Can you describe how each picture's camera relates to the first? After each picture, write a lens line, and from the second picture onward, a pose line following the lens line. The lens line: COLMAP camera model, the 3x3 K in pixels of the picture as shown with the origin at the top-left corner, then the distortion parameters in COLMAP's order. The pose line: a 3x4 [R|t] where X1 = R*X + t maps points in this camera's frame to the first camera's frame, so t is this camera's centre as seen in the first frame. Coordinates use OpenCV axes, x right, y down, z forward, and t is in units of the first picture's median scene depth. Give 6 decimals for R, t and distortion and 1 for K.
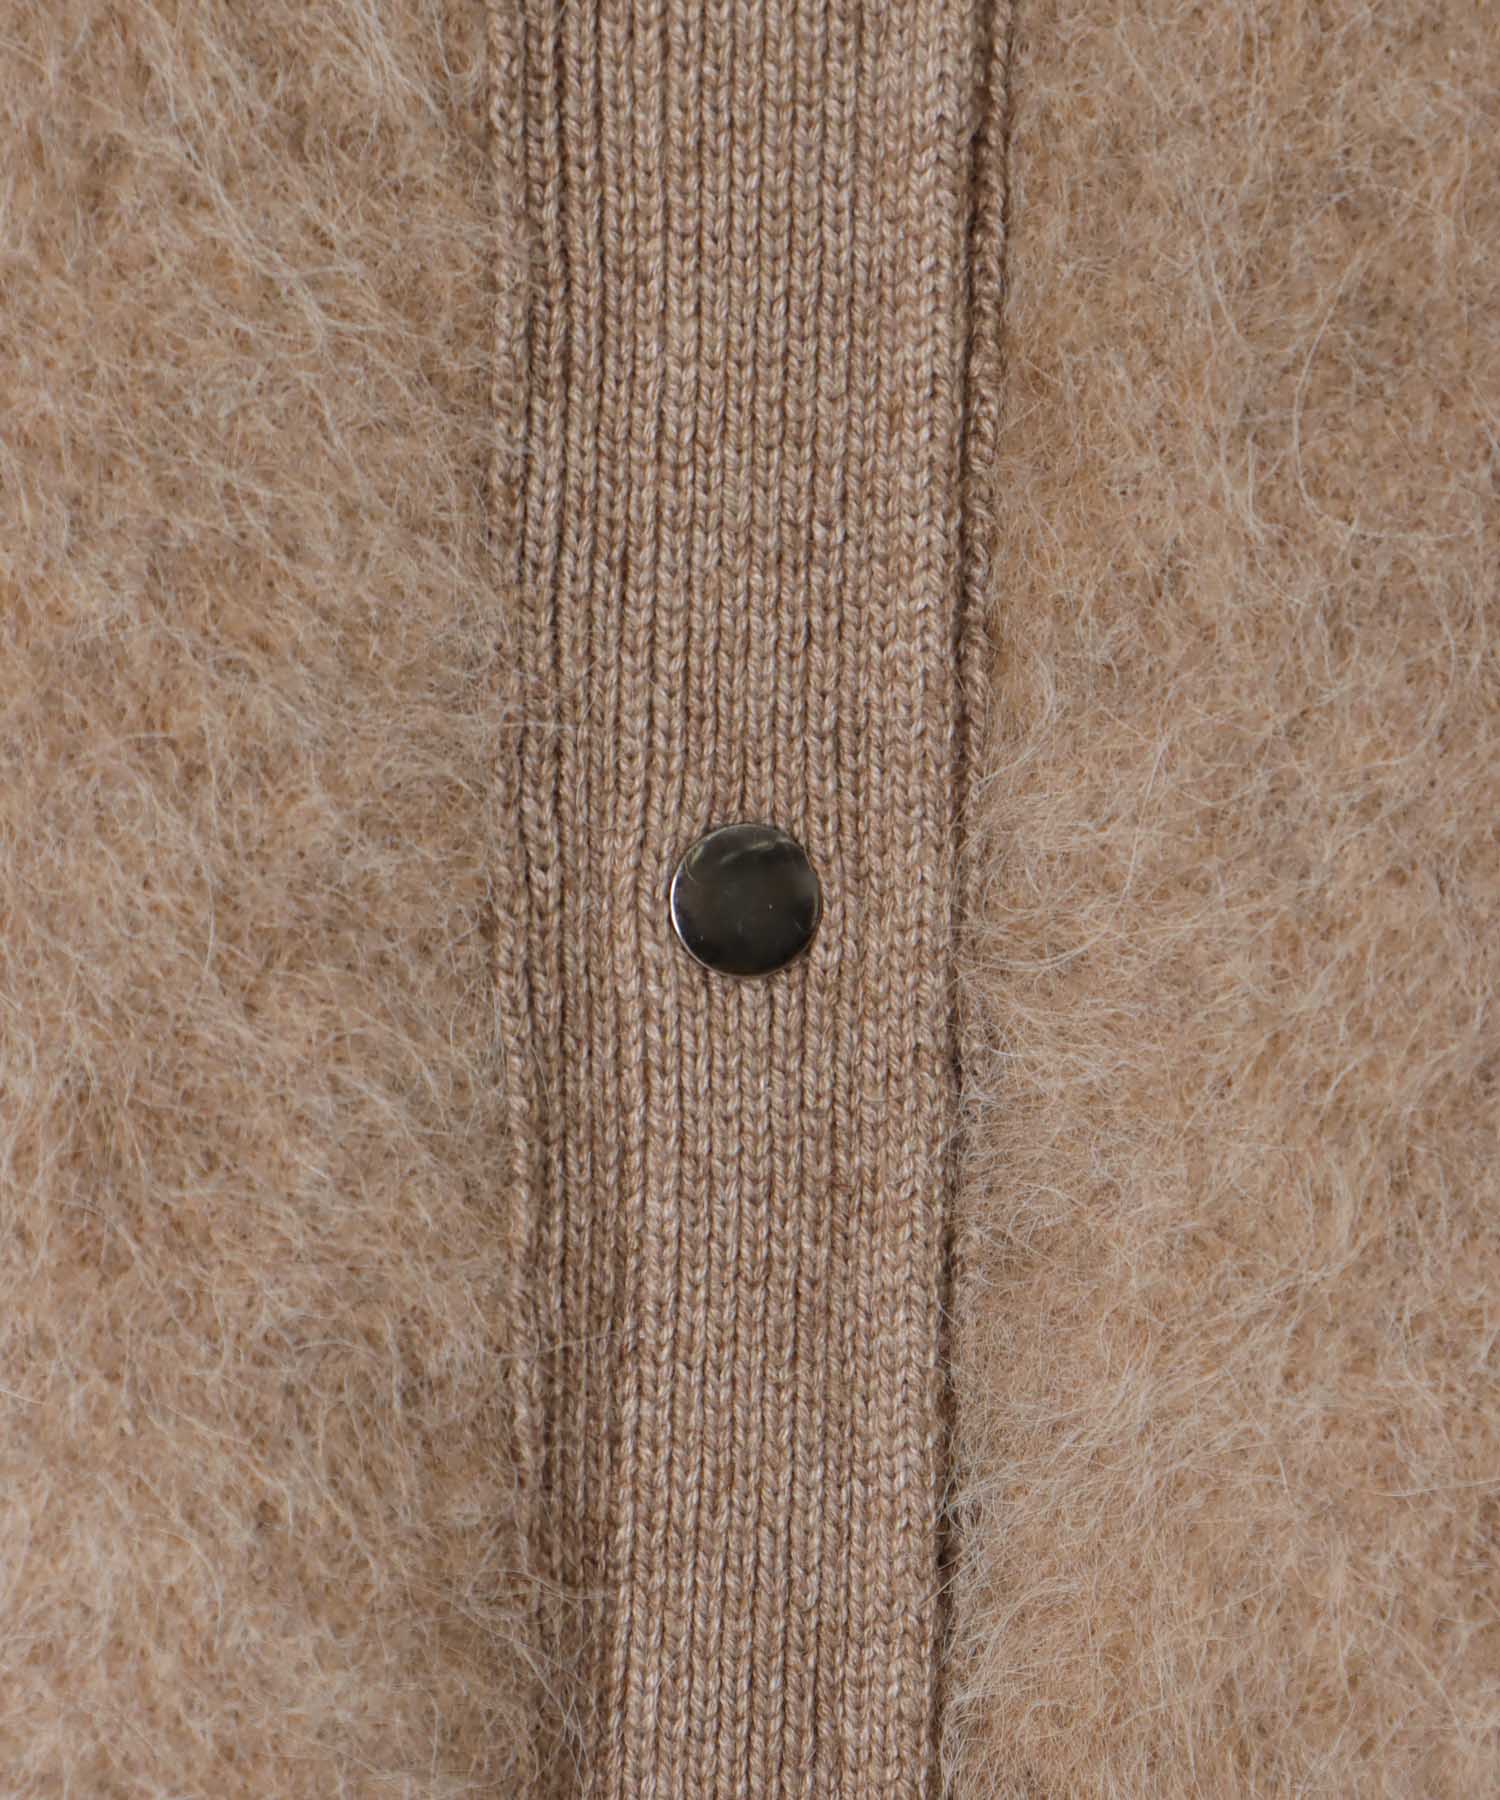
lens RADIAL K [[9276.3, 0, 751.5], [0, 9276.3, 899.7], [0, 0, 1]] dist [0.428853, 0.000000]
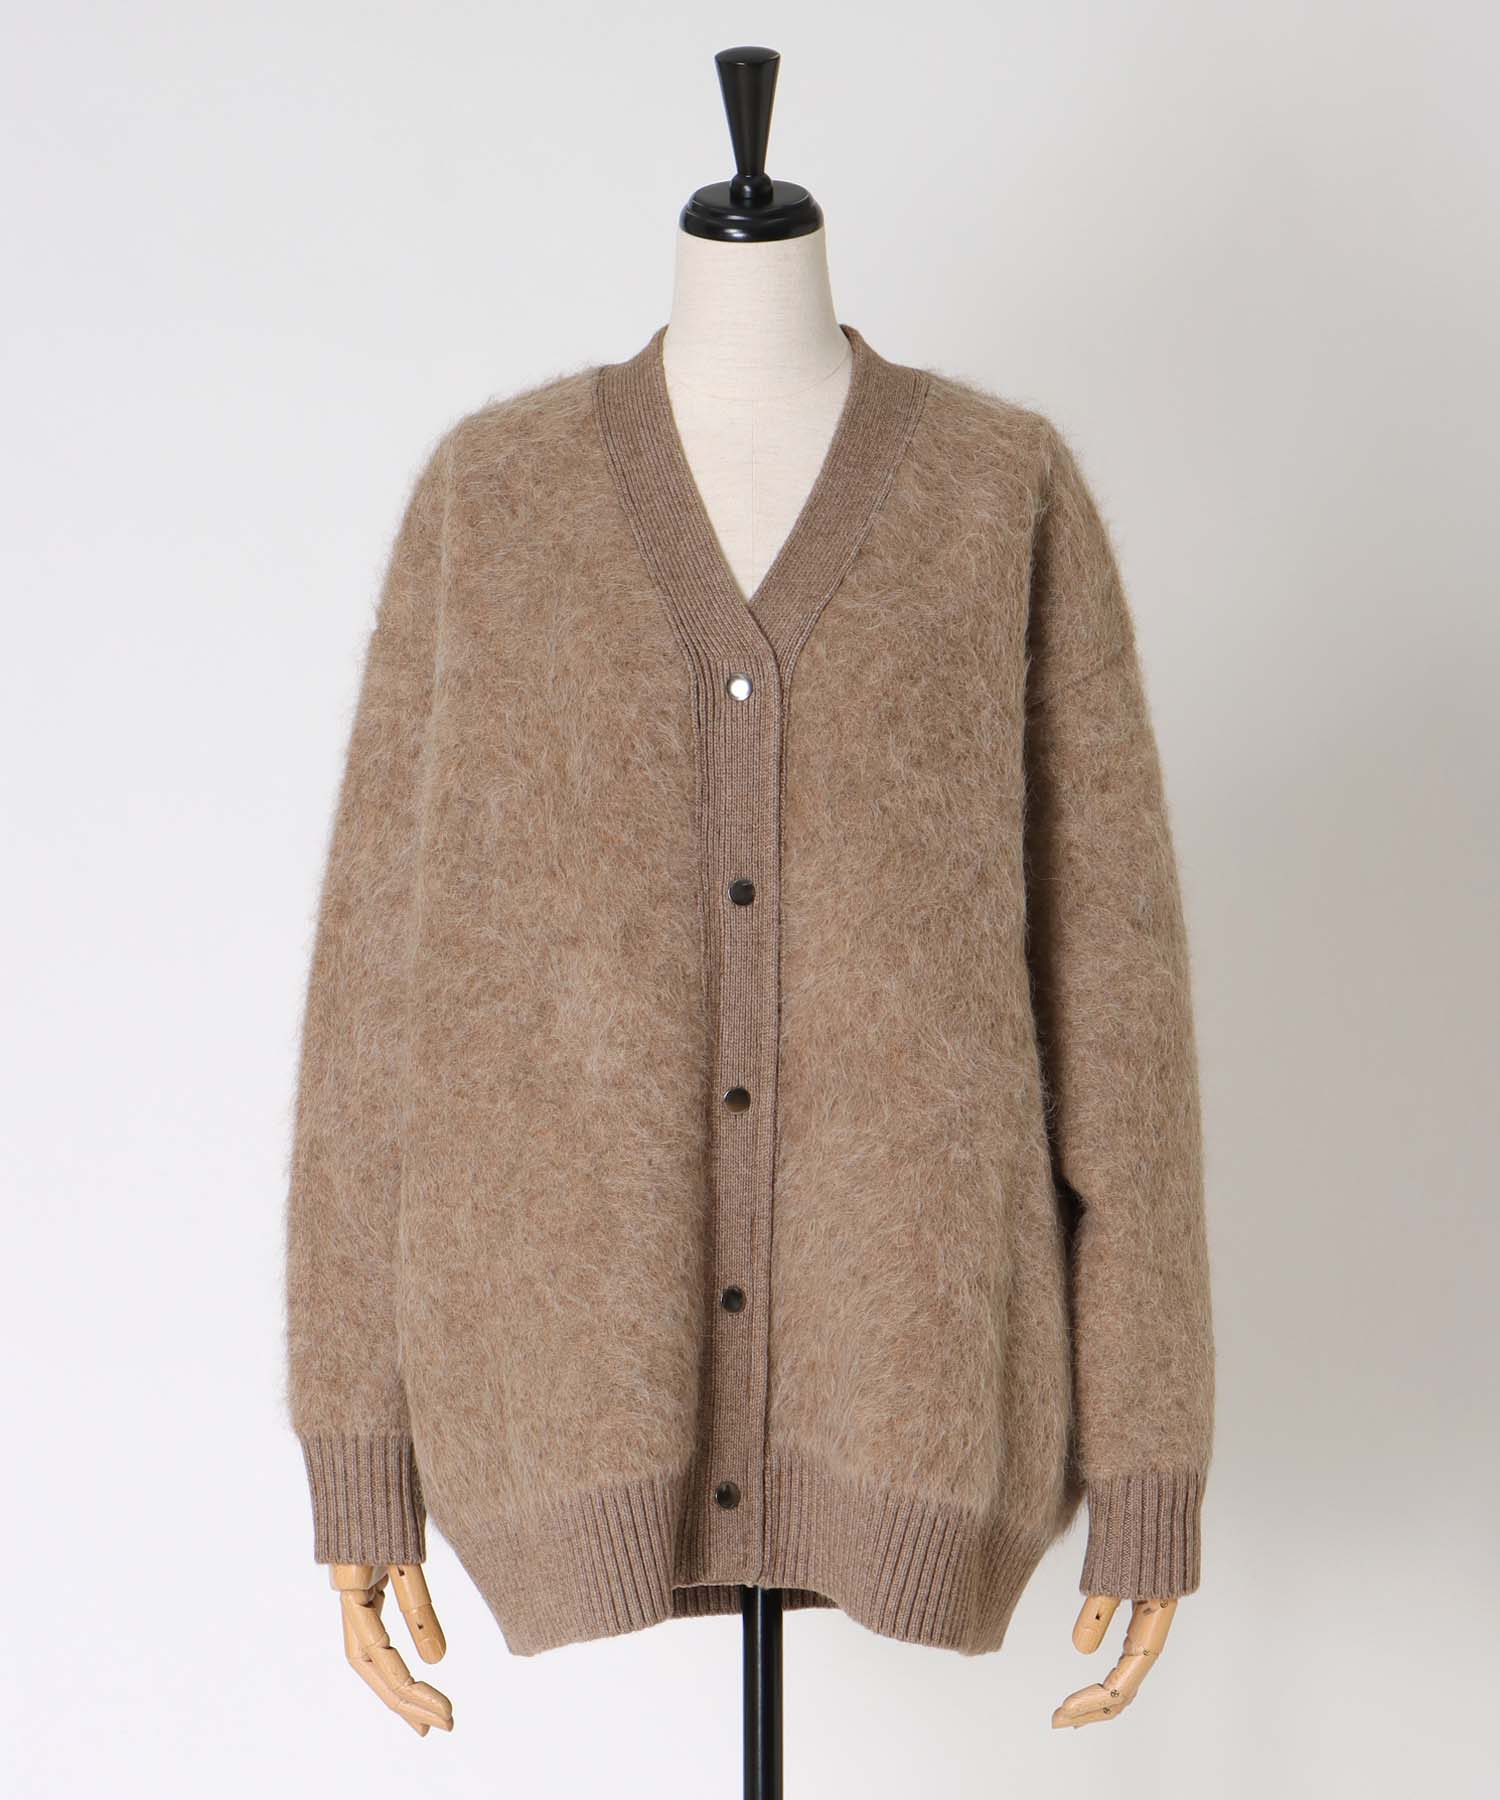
lens RADIAL K [[4603.9, 0, 758.1], [0, 4603.9, 902.5], [0, 0, 1]] dist [0.777461, 0.000000]
pose [[0.999888, -0.014748, -0.002695, 0.016795], [0.014527, 0.997519, -0.068886, 0.199985], [0.003704, 0.068839, 0.997621, -1.788152]]
